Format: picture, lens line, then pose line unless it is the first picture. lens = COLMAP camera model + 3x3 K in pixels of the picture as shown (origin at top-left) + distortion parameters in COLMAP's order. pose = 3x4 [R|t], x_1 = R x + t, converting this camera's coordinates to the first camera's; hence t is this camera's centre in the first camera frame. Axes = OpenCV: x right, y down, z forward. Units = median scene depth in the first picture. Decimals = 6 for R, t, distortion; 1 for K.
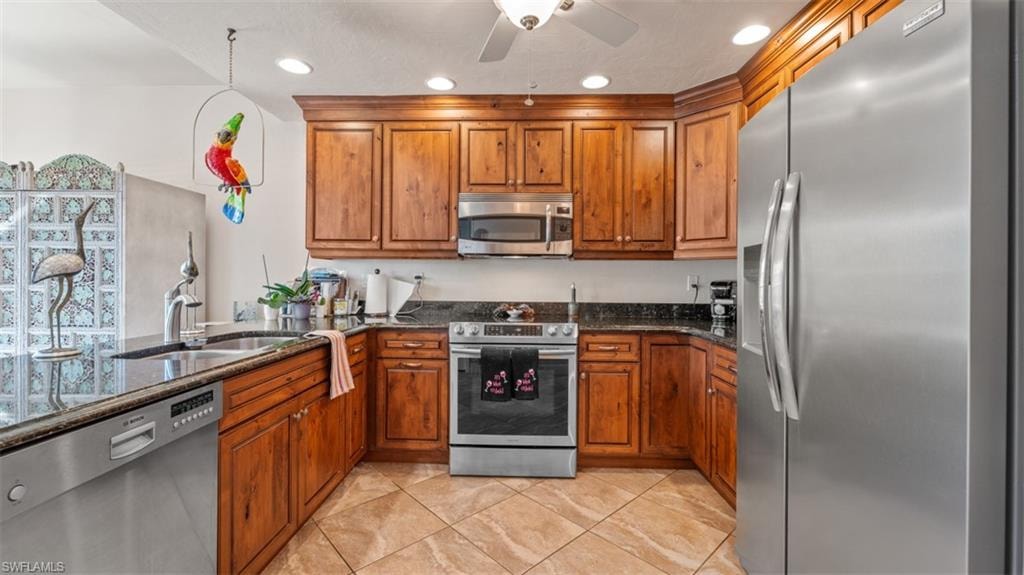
lens RADIAL K [[417.8, 0, 512.5], [0, 417.8, 279.6], [0, 0, 1]] dist [0.001769, -0.001569]
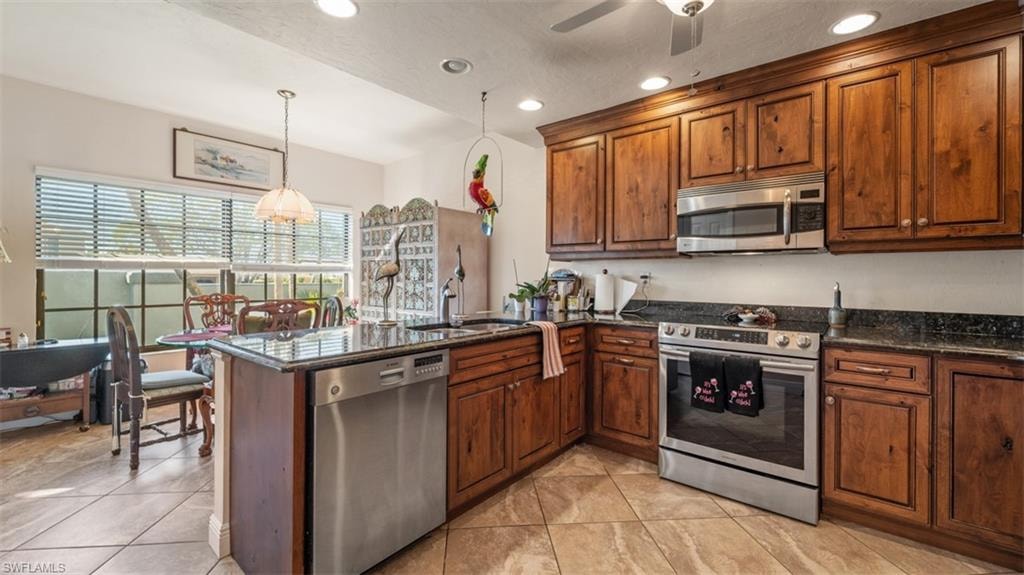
lens RADIAL K [[417.8, 0, 506.5], [0, 417.8, 276.9], [0, 0, 1]] dist [0.001769, -0.001569]
pose [[0.783439, -0.003145, -0.621461, 0.161852], [-0.000730, 0.999982, -0.005981, 0.001226], [0.621468, 0.005140, 0.783422, -0.002552]]
